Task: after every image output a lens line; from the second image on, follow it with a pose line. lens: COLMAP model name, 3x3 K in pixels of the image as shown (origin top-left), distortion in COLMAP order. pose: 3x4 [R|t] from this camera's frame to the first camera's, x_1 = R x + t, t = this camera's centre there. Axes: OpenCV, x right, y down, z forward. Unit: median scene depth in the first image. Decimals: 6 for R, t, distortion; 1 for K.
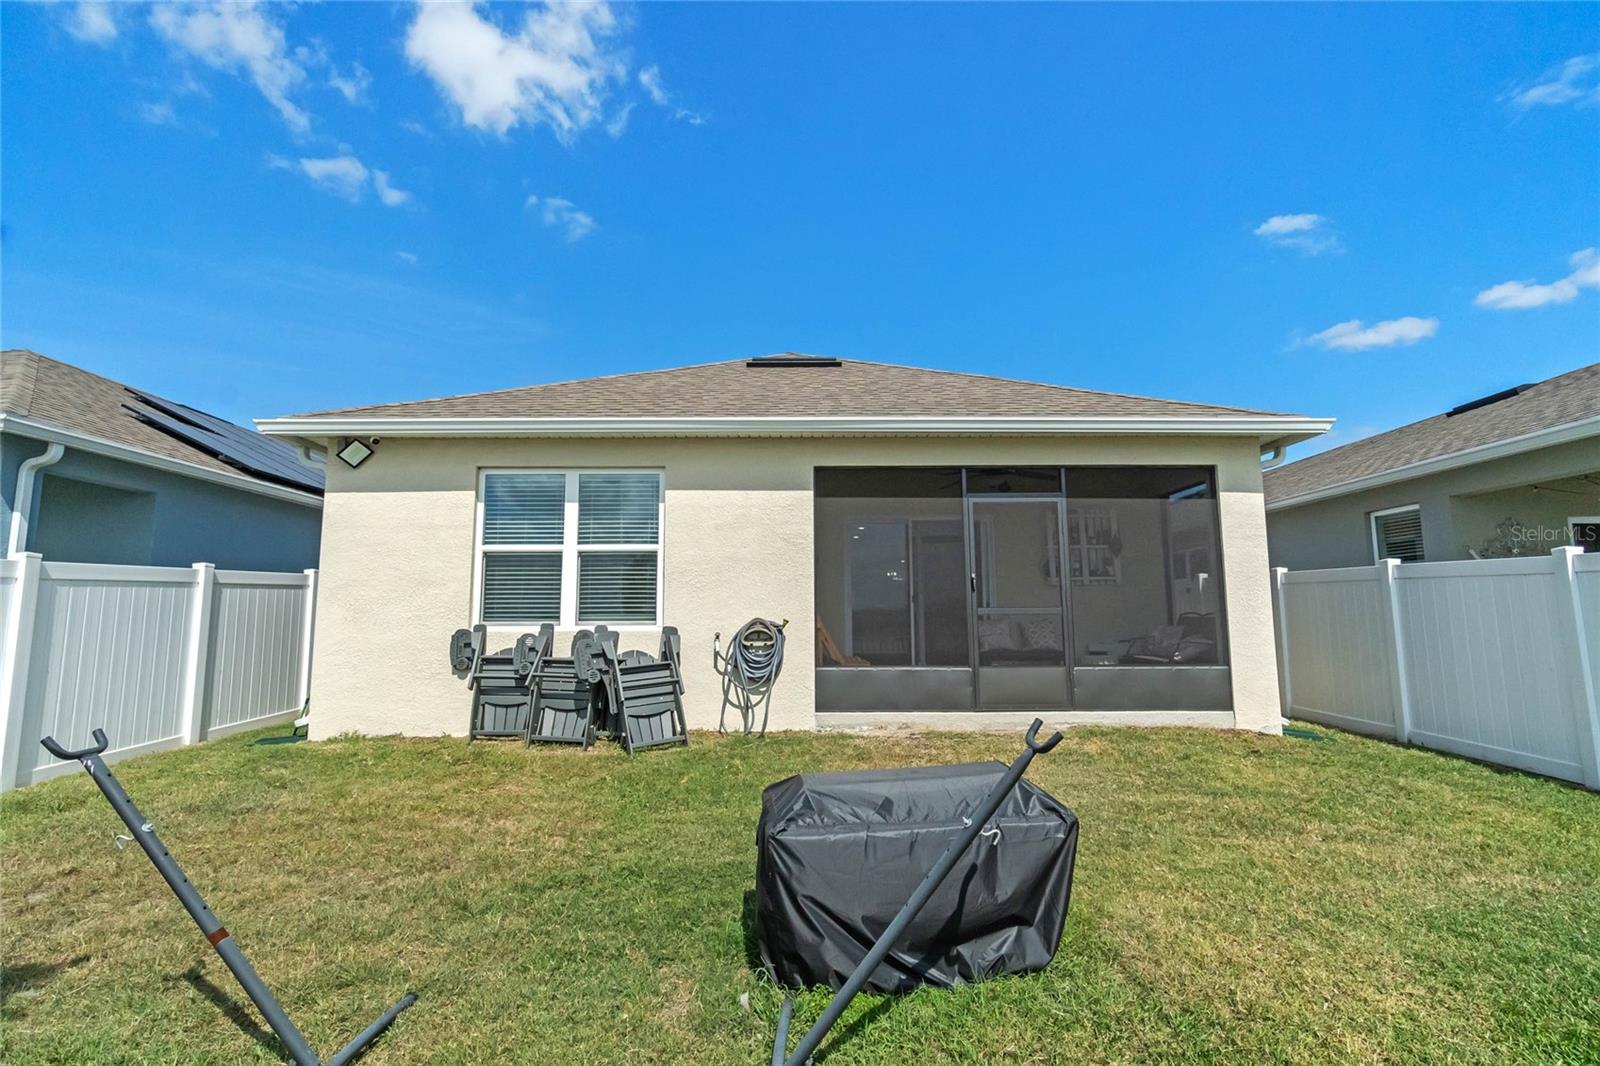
lens RADIAL K [[756.5, 0, 800.0], [0, 756.5, 533.0], [0, 0, 1]] dist [0.003247, 0.000037]
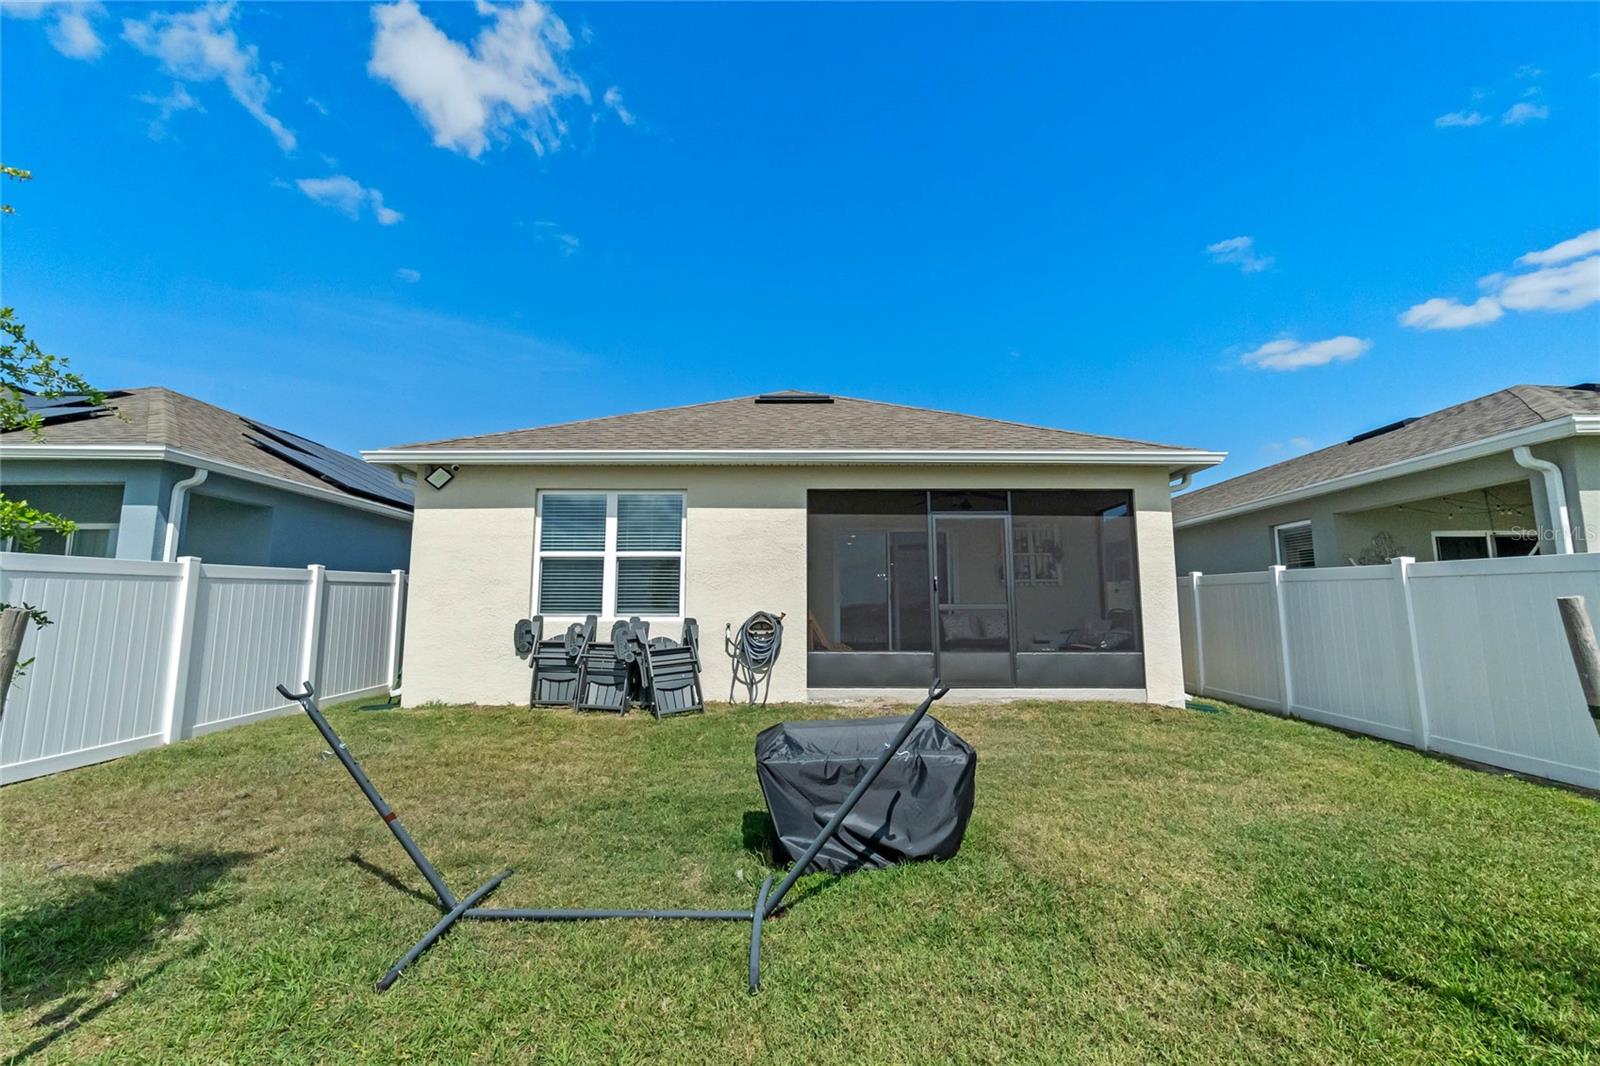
lens RADIAL K [[672.3, 0, 800.0], [0, 672.3, 533.0], [0, 0, 1]] dist [-0.001838, -0.000075]
pose [[0.999947, 0.003891, -0.009580, 0.017974], [-0.003957, 0.999968, -0.006886, -0.008870], [0.009553, 0.006923, 0.999930, -0.101040]]
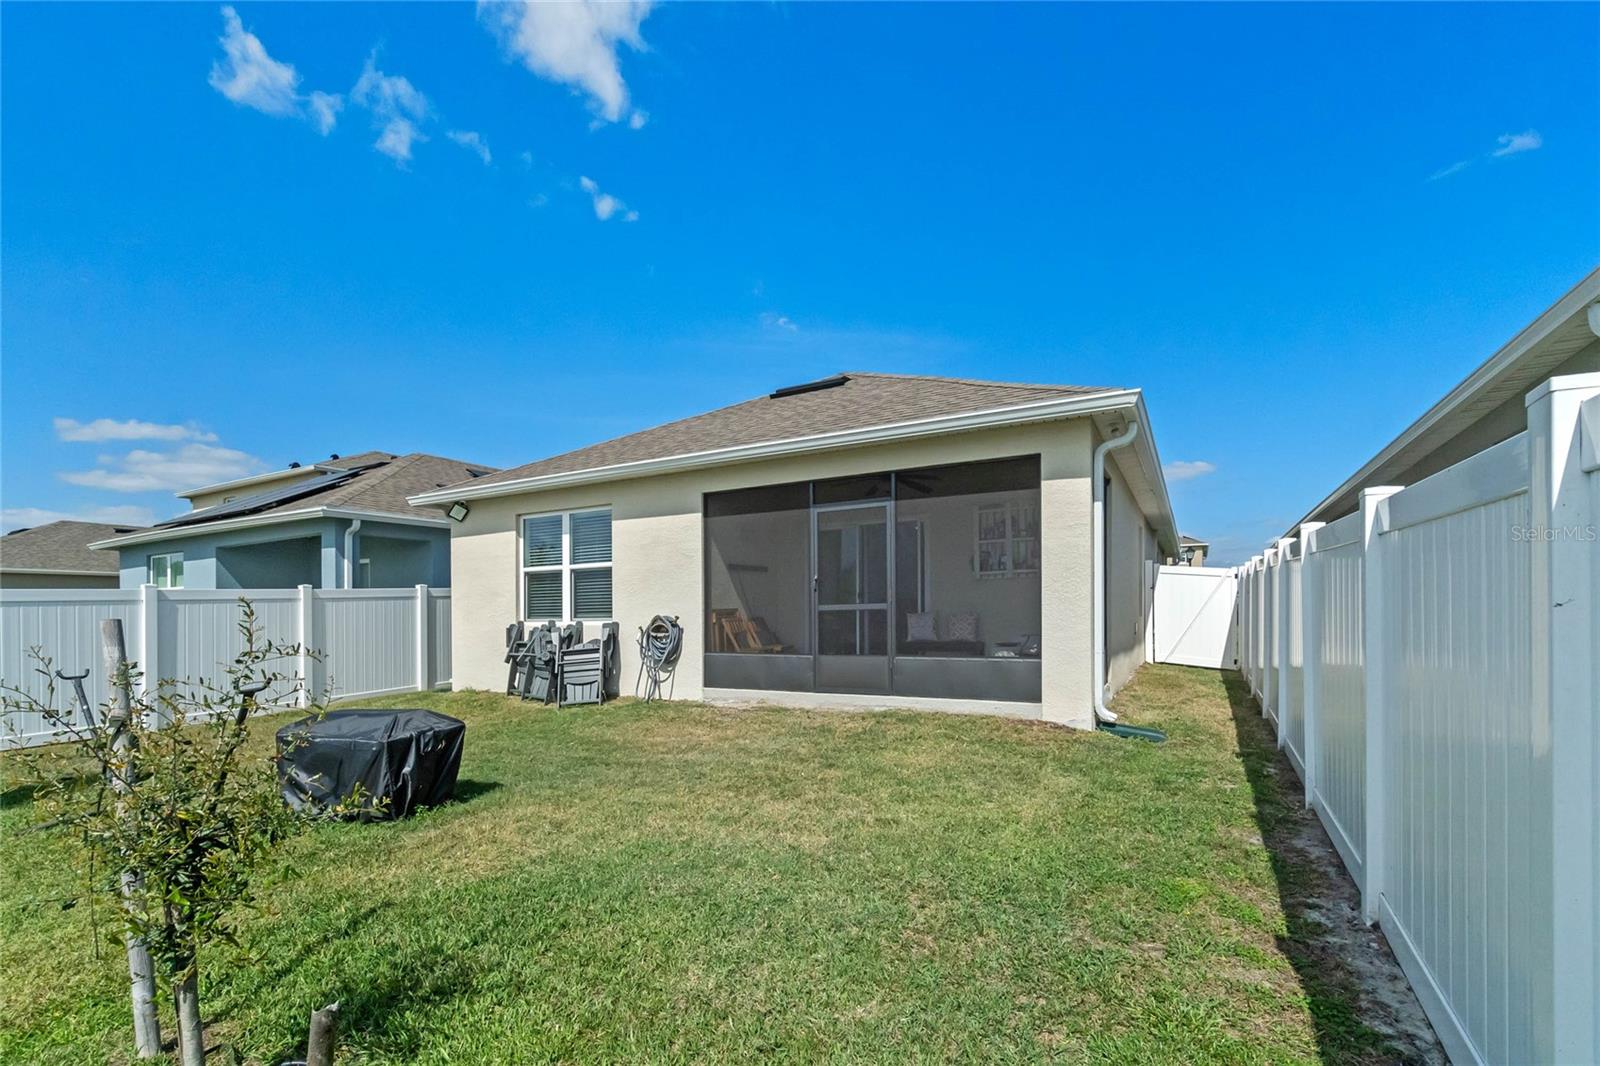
lens RADIAL K [[716.4, 0, 797.0], [0, 716.4, 621.4], [0, 0, 1]] dist [-0.000014, 0.000131]
pose [[0.871752, -0.004255, -0.489928, 0.746461], [0.067347, 0.991511, 0.111222, 0.000377], [0.485296, -0.129954, 0.864639, 0.035829]]
